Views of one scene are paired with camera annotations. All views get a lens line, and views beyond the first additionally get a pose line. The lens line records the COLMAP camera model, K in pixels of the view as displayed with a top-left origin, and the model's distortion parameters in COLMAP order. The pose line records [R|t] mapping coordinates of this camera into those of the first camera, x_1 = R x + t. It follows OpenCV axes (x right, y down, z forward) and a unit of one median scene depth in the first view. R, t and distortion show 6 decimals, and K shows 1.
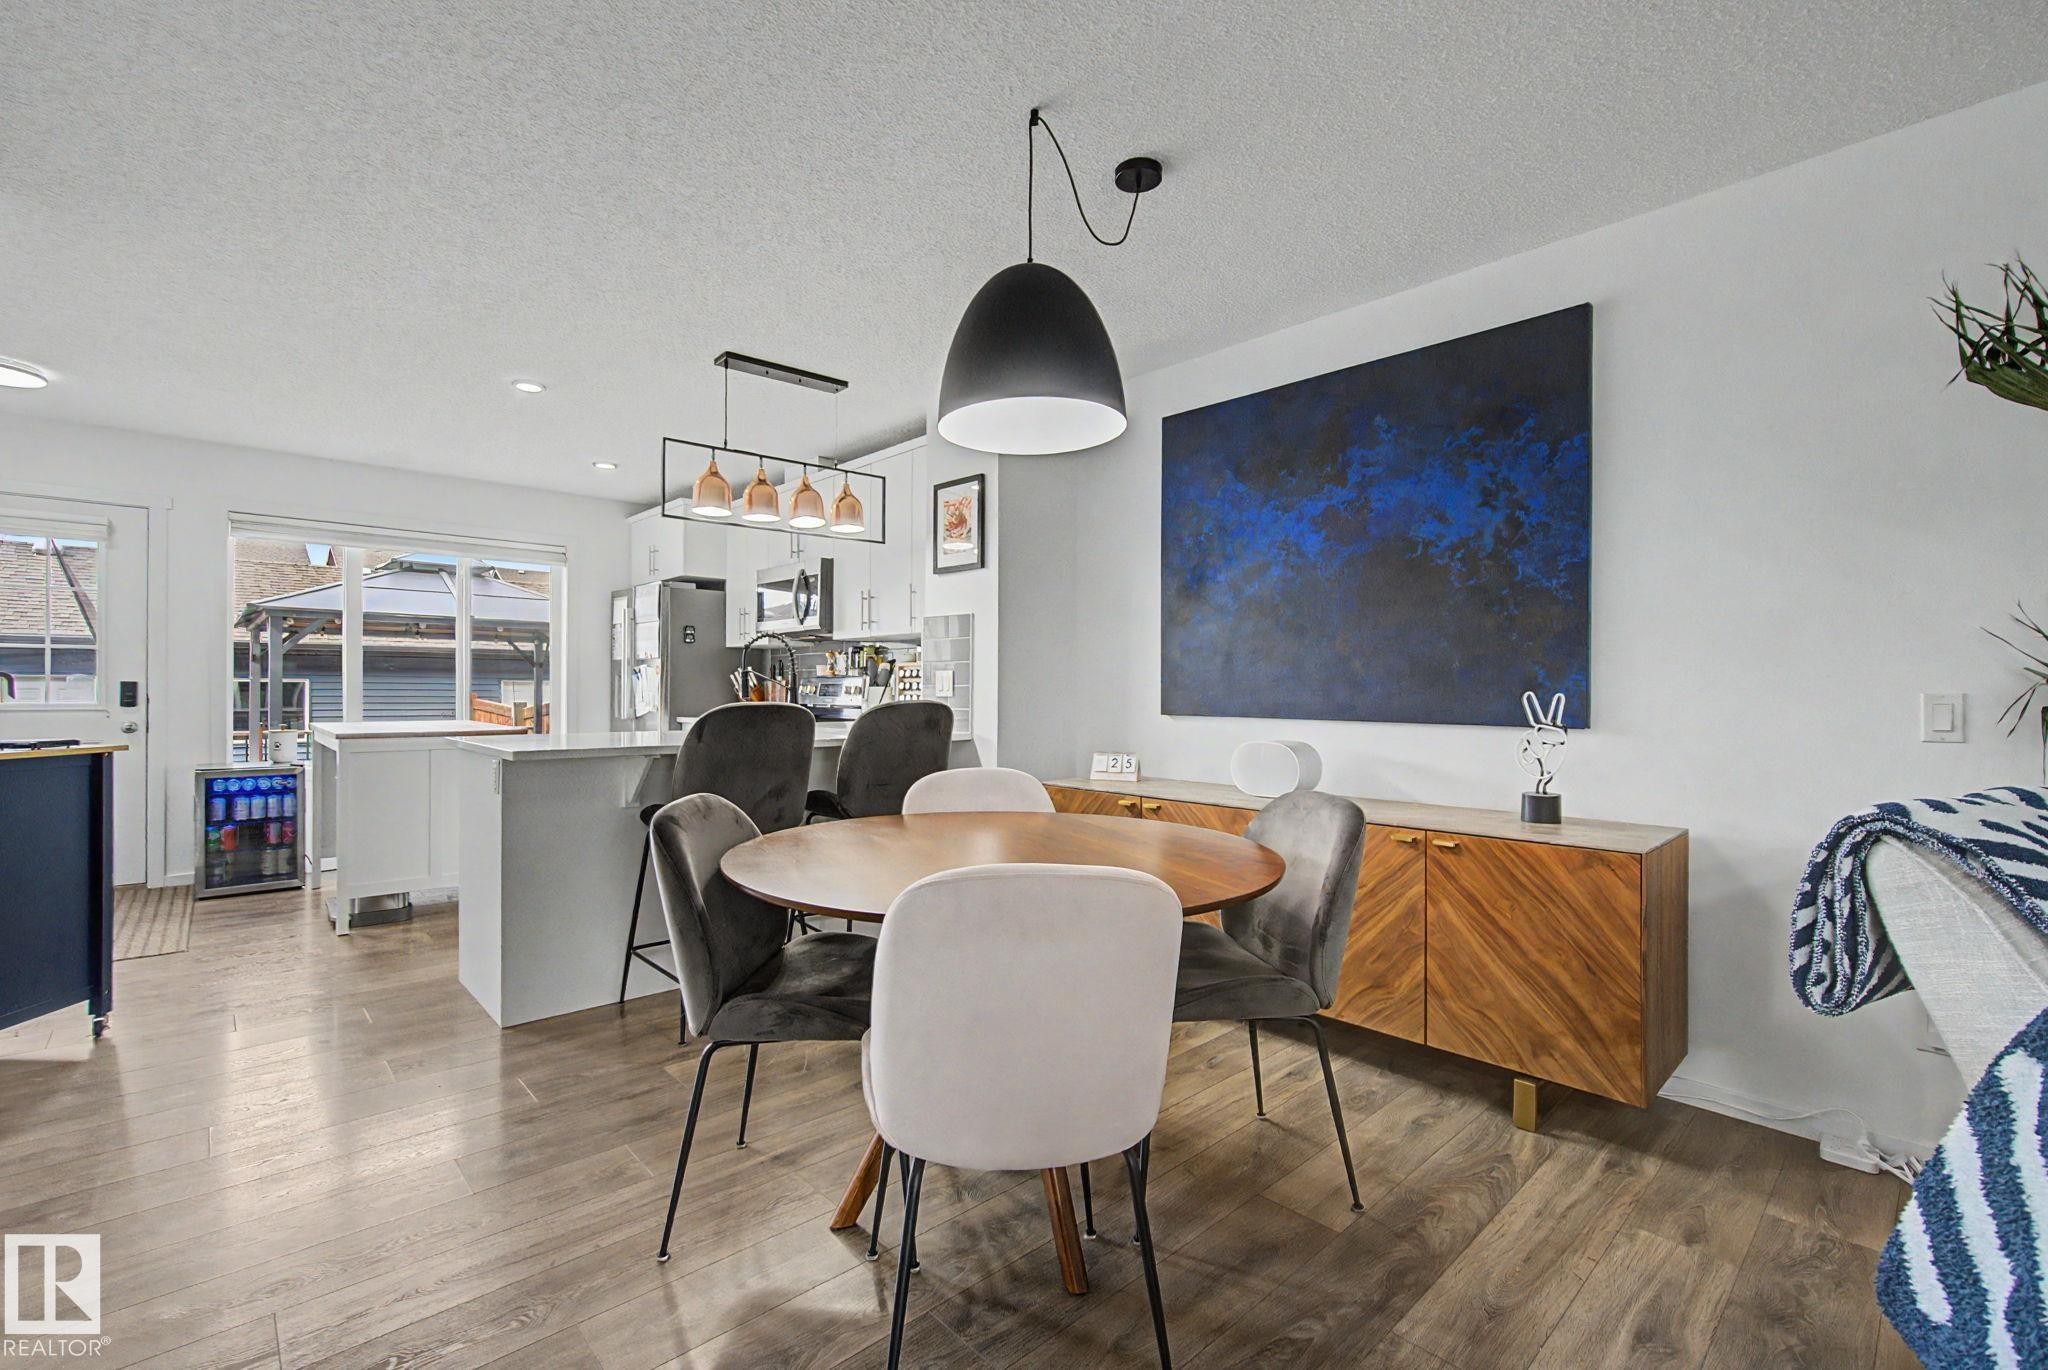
lens RADIAL K [[887.6, 0, 1012.6], [0, 887.6, 695.3], [0, 0, 1]] dist [-0.009095, 0.004022]
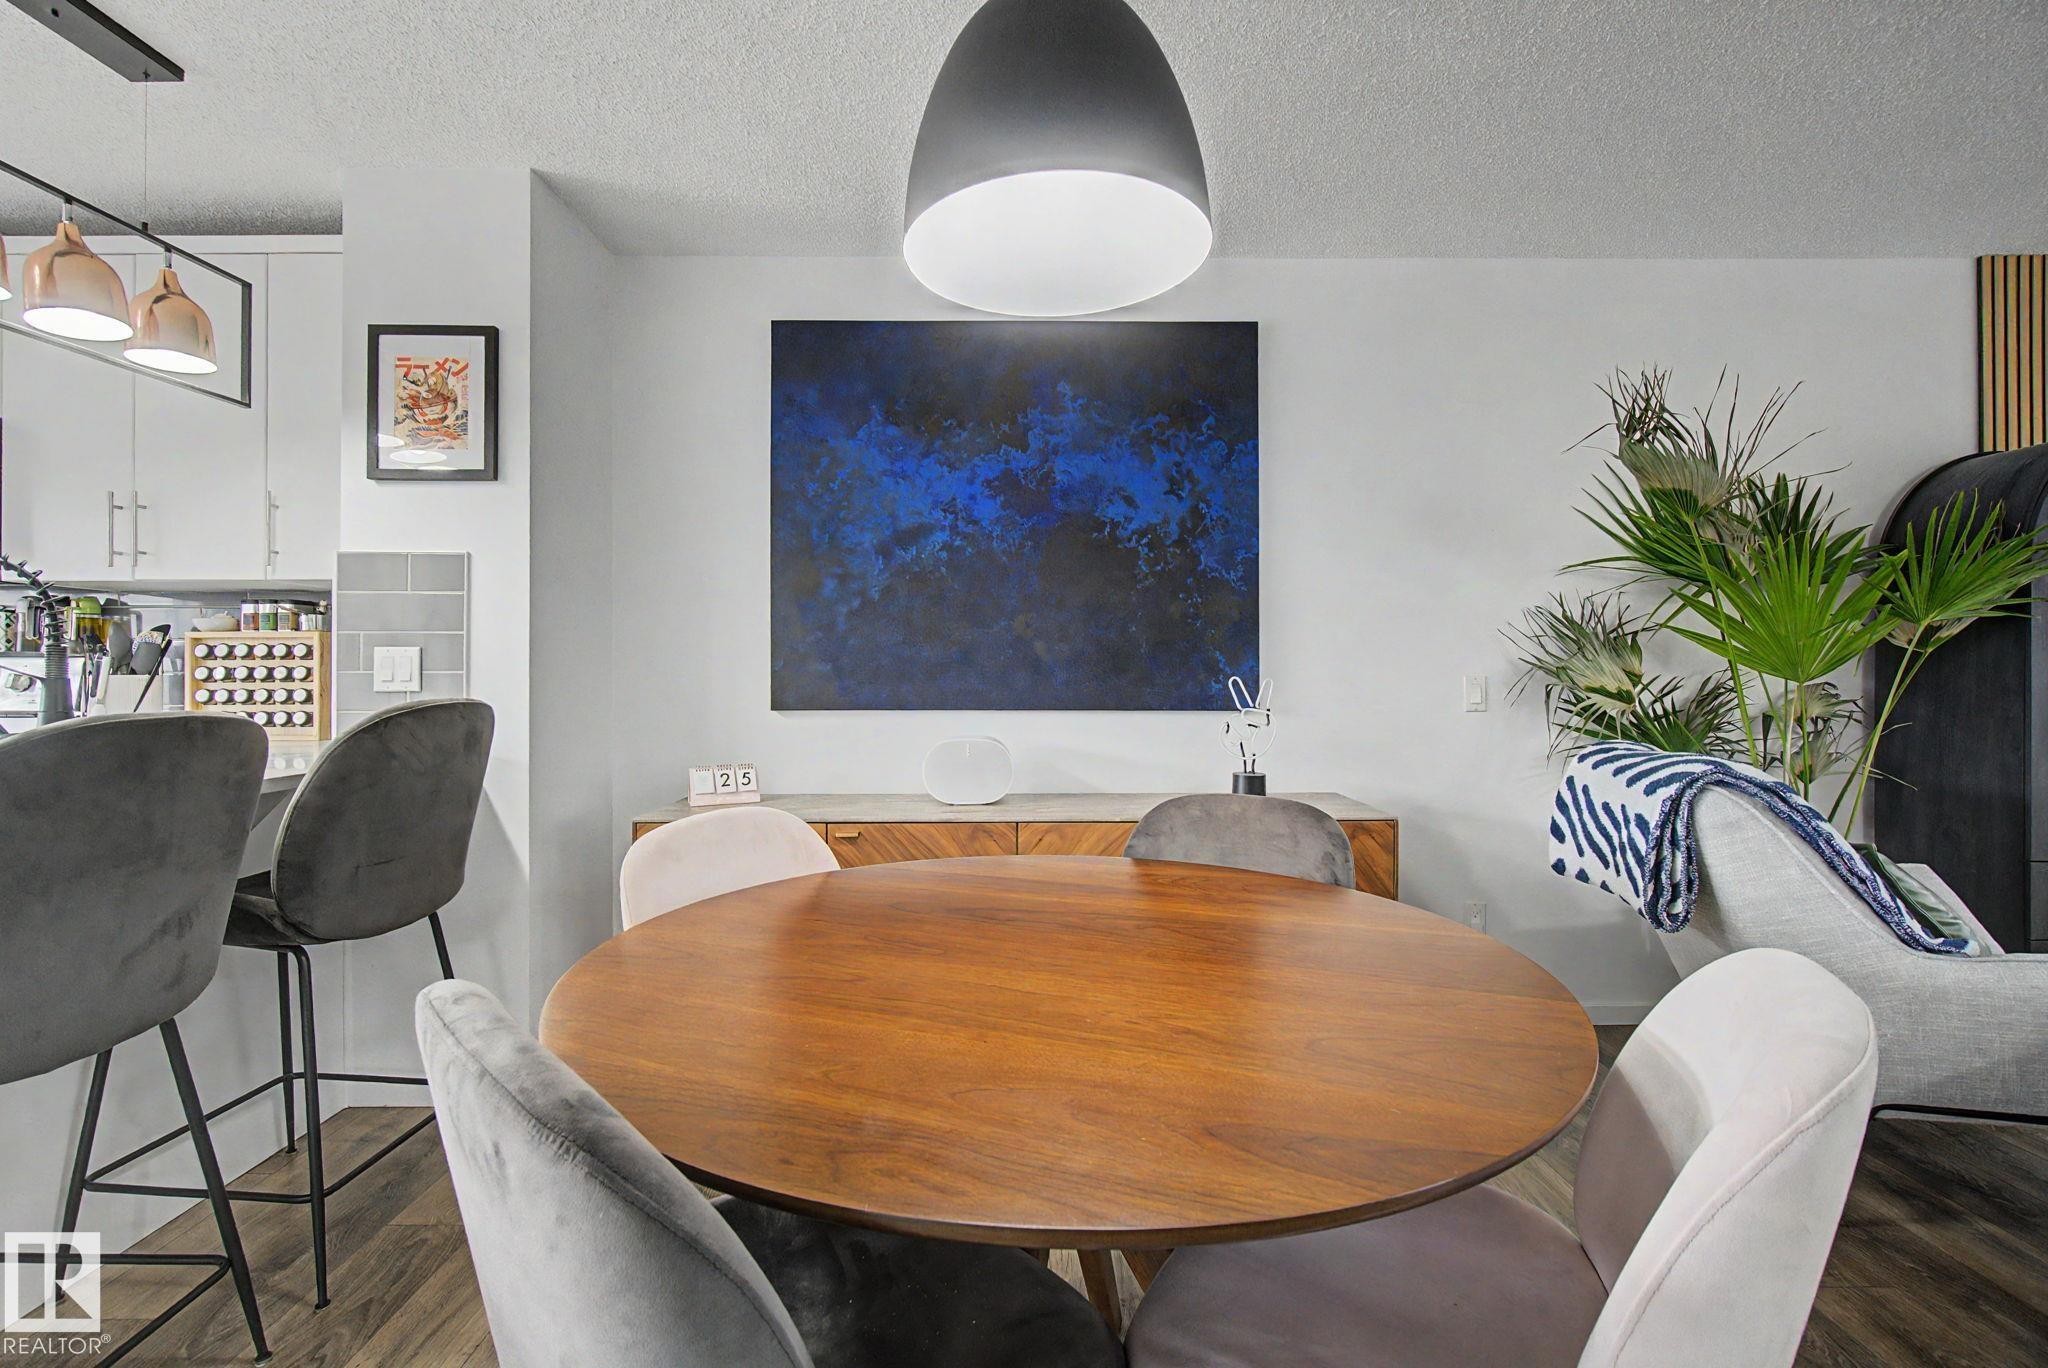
lens RADIAL K [[887.6, 0, 1017.1], [0, 887.6, 670.4], [0, 0, 1]] dist [-0.009095, 0.004022]
pose [[0.673505, 0.000514, 0.739182, -0.266801], [0.010176, 0.999899, -0.009968, -0.002817], [-0.739113, 0.014235, 0.673431, 0.355921]]
